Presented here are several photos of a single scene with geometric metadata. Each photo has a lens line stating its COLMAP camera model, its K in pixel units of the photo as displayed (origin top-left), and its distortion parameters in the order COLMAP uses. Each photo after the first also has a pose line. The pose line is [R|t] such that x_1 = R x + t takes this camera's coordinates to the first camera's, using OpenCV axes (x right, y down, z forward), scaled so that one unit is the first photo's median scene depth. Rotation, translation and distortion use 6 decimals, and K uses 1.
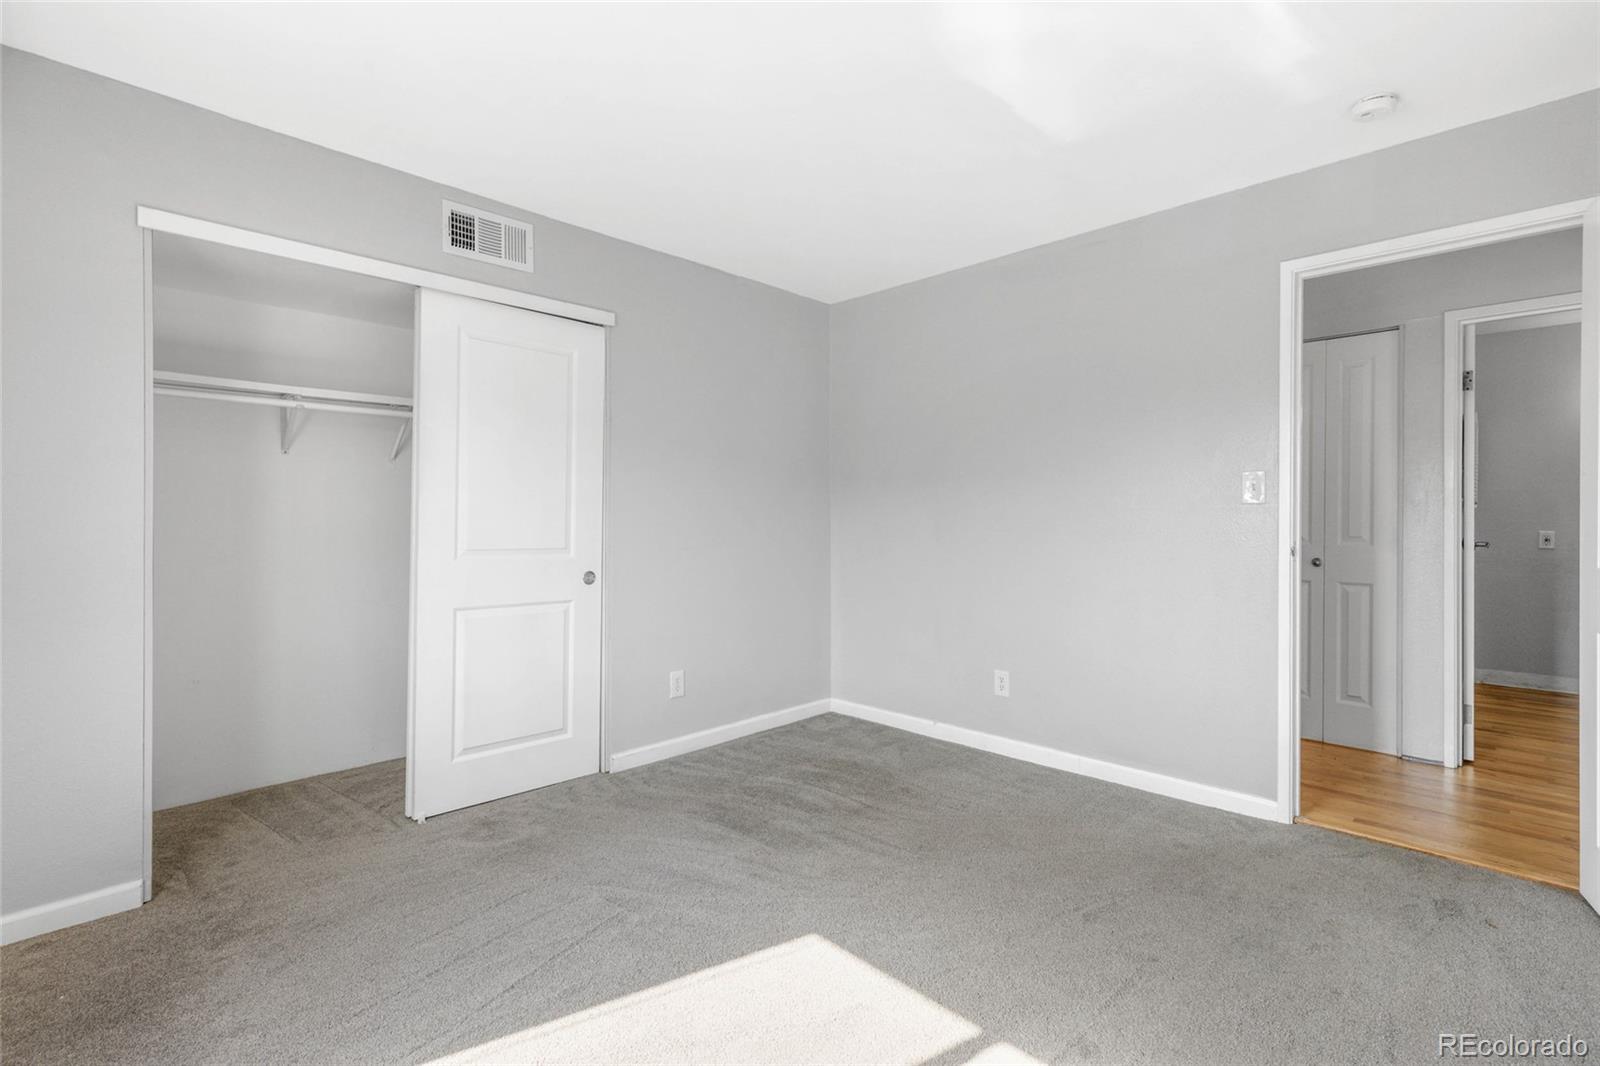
lens RADIAL K [[736.4, 0, 812.3], [0, 736.4, 530.4], [0, 0, 1]] dist [0.007218, -0.001345]
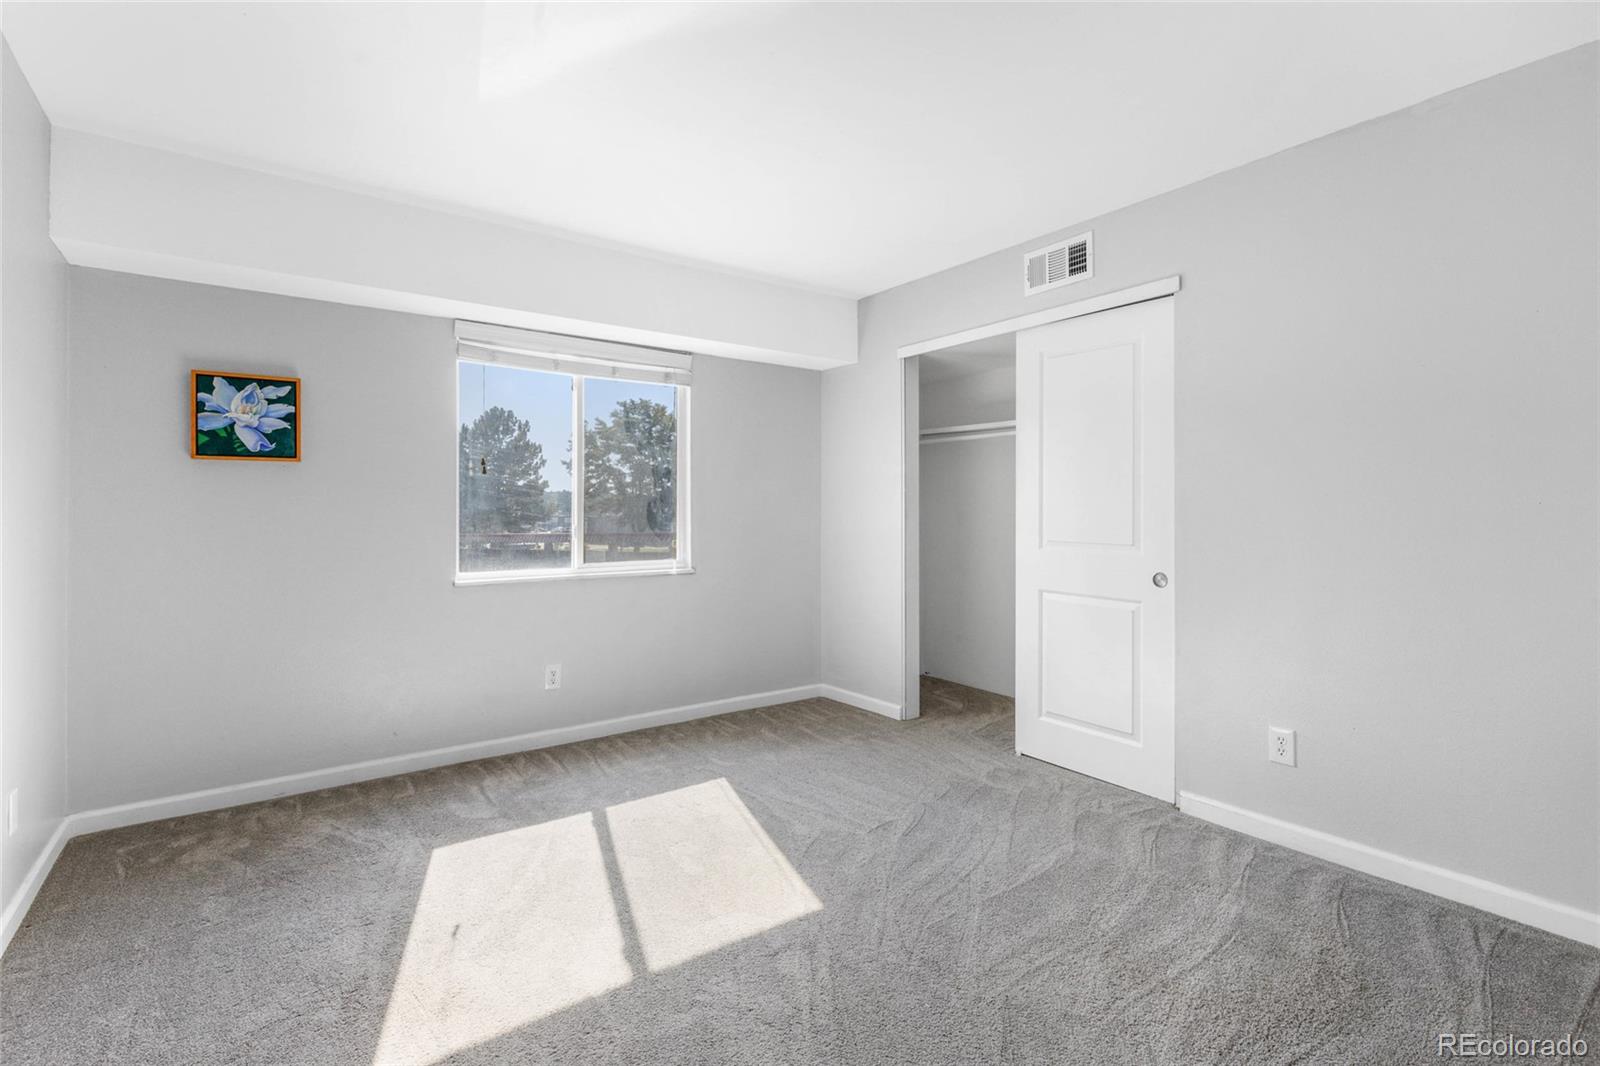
lens RADIAL K [[736.4, 0, 785.5], [0, 736.4, 509.7], [0, 0, 1]] dist [0.007218, -0.001345]
pose [[-0.182401, 0.000508, -0.983224, 0.724169], [-0.013219, 0.999908, 0.002969, -0.019340], [0.983135, 0.013539, -0.182377, 0.777656]]
